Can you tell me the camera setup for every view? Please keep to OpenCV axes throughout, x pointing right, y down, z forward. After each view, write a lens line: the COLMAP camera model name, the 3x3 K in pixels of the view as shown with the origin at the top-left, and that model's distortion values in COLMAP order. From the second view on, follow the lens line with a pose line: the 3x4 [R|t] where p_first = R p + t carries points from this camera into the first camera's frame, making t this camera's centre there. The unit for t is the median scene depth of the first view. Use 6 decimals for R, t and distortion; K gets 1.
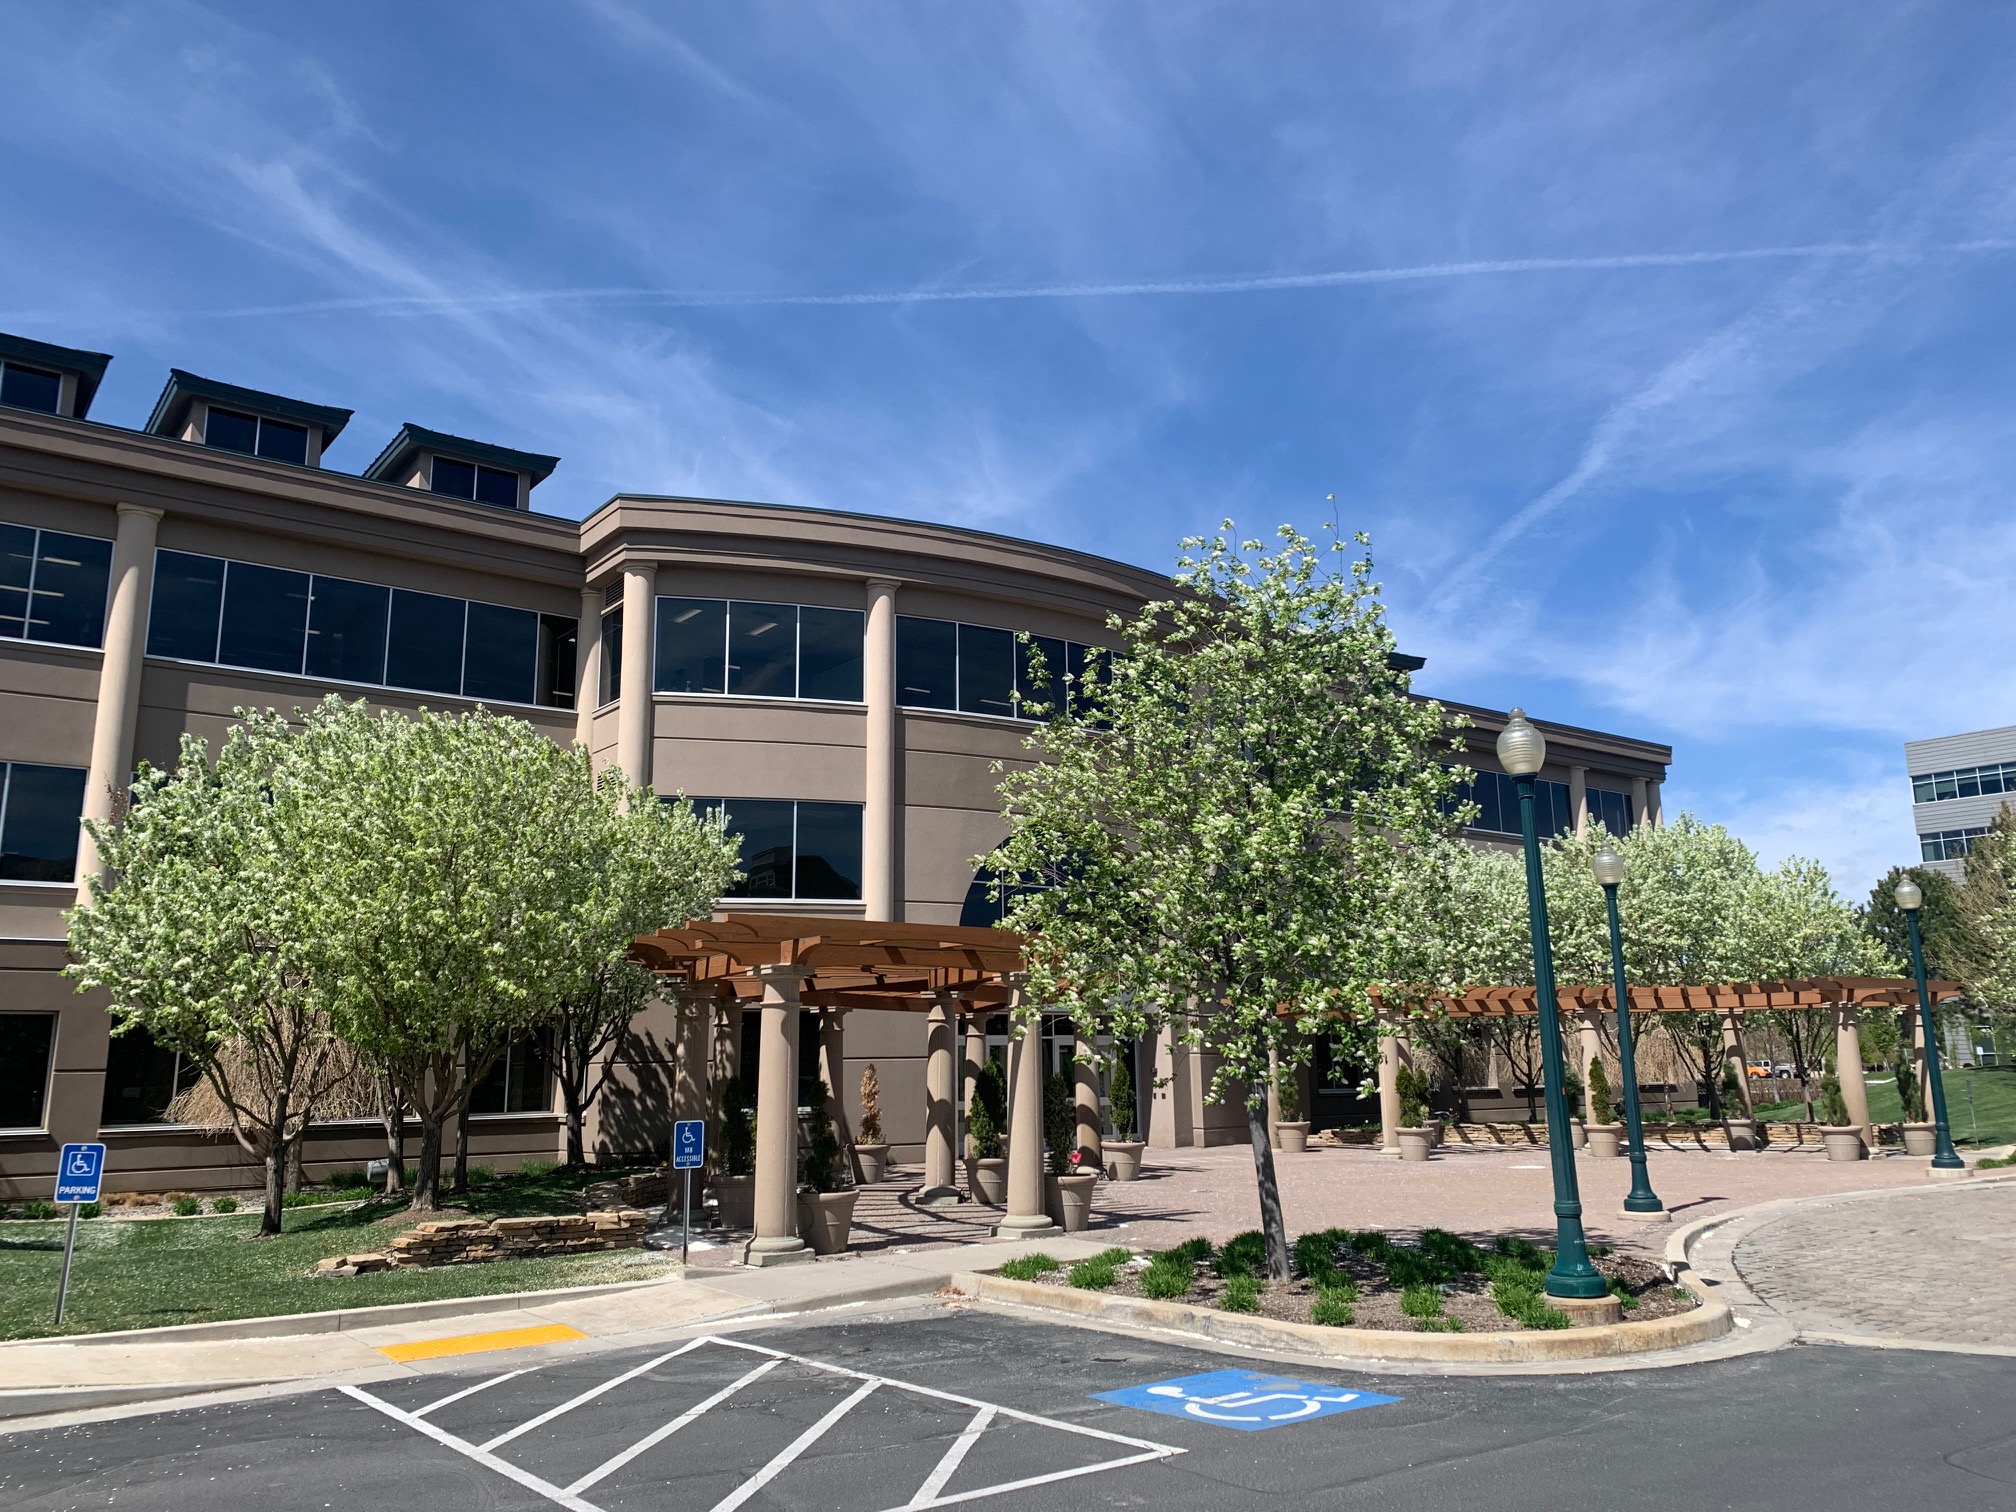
lens RADIAL K [[1537.8, 0, 1013.0], [0, 1537.8, 747.6], [0, 0, 1]] dist [0.024997, 0.001755]
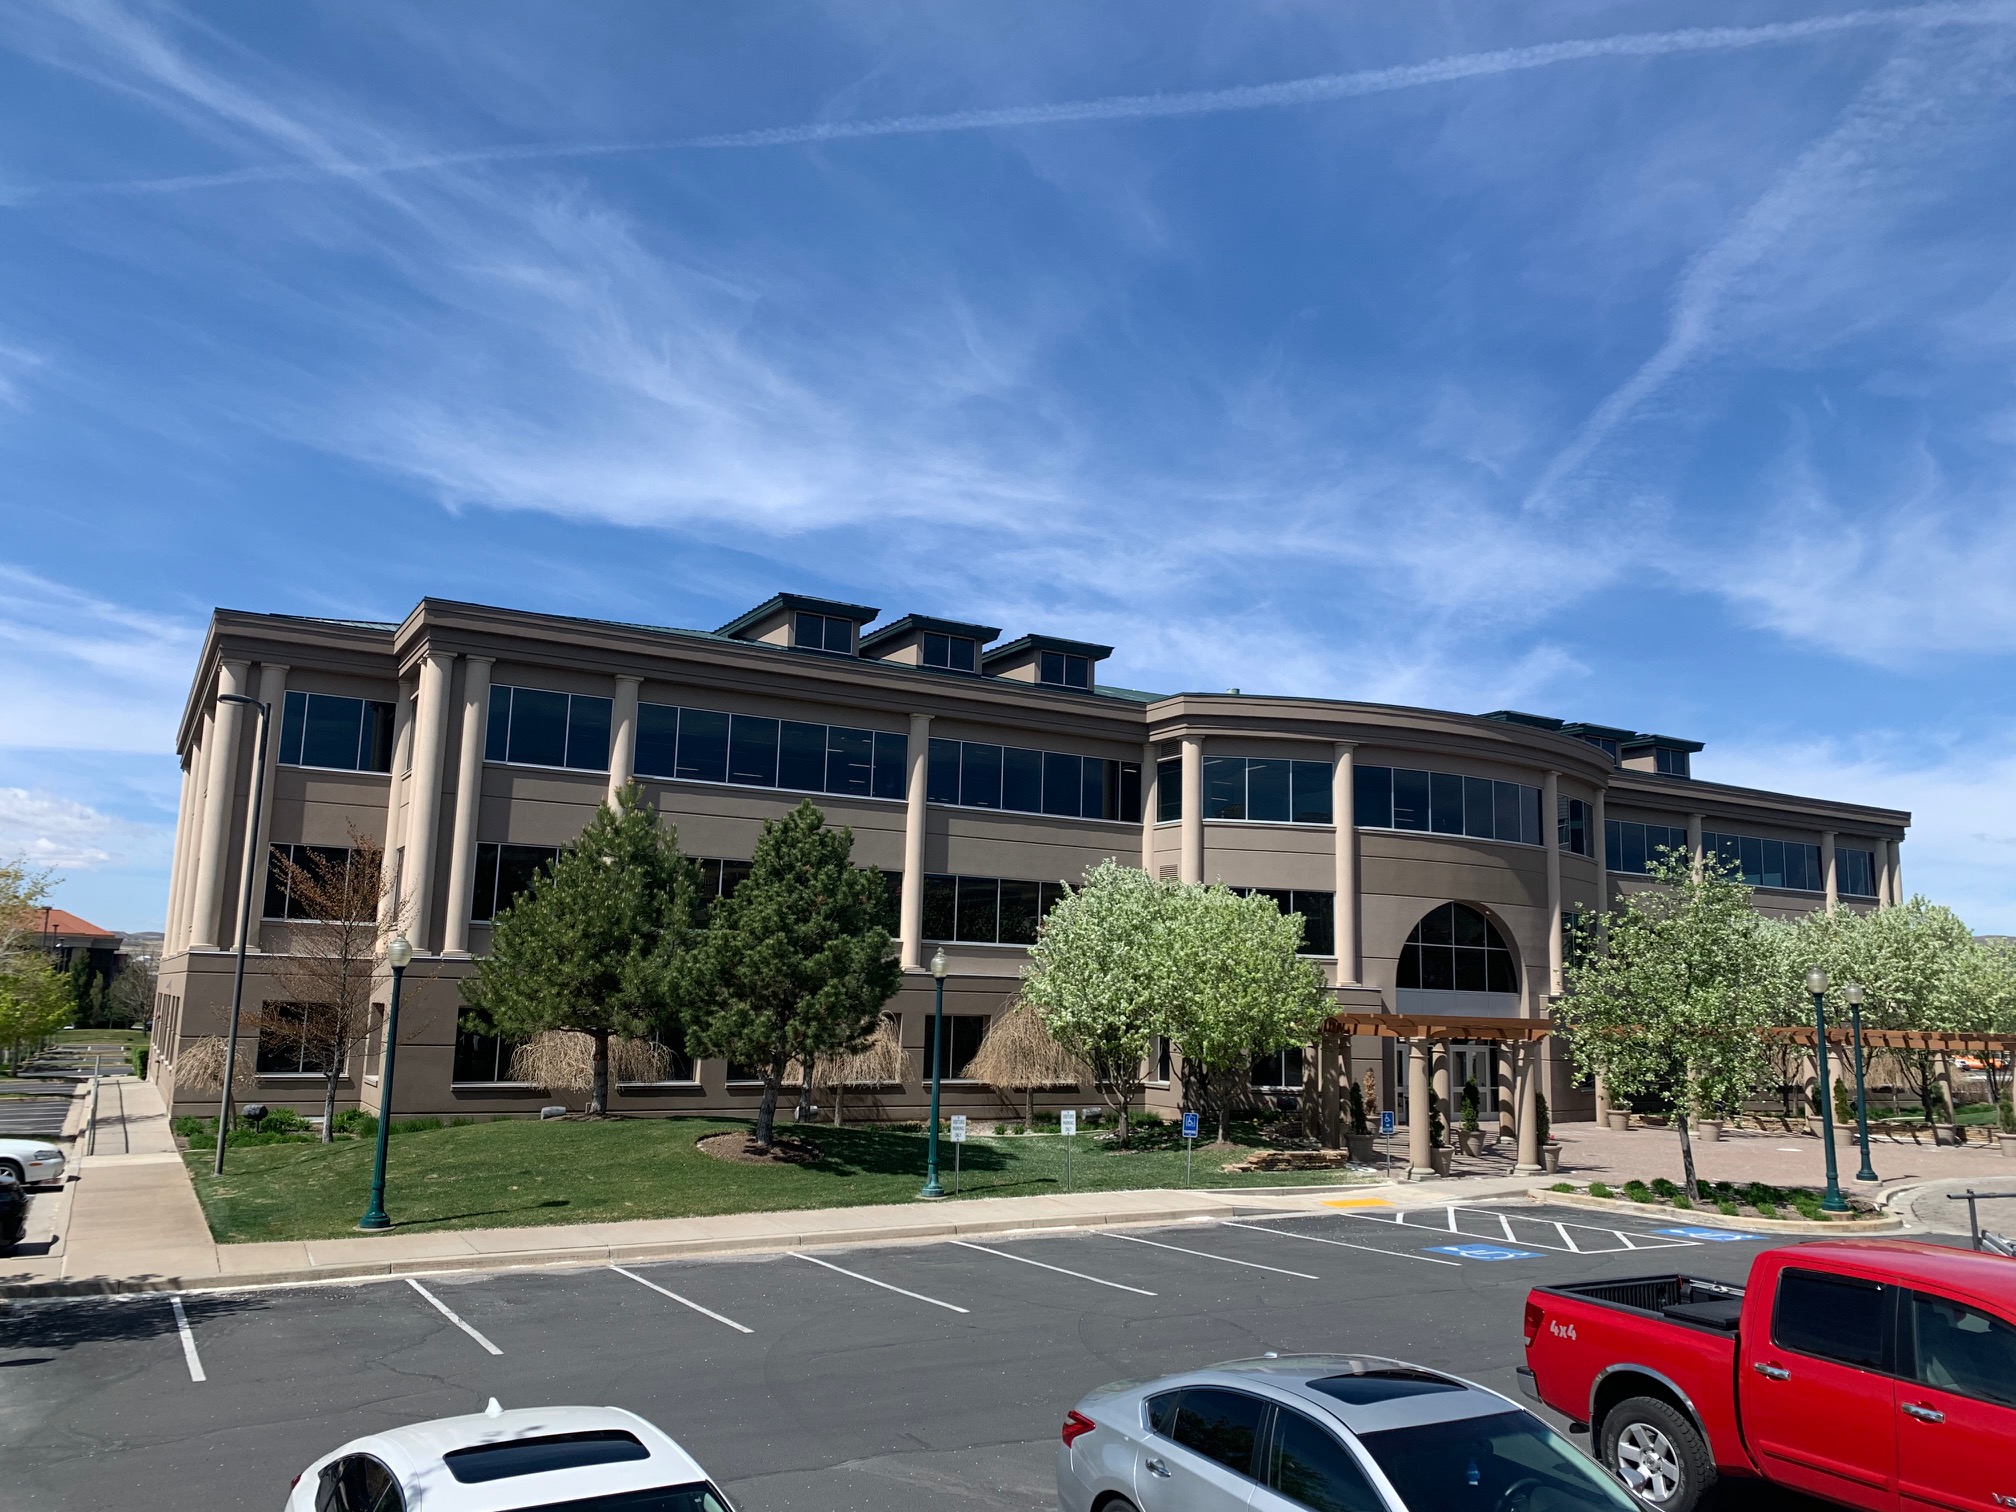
lens RADIAL K [[1537.8, 0, 1002.3], [0, 1537.8, 763.6], [0, 0, 1]] dist [0.024997, 0.001755]
pose [[0.990844, 0.018627, -0.133724, -0.222045], [-0.012189, 0.998734, 0.048807, -0.162173], [0.134464, -0.046730, 0.989816, -0.559858]]
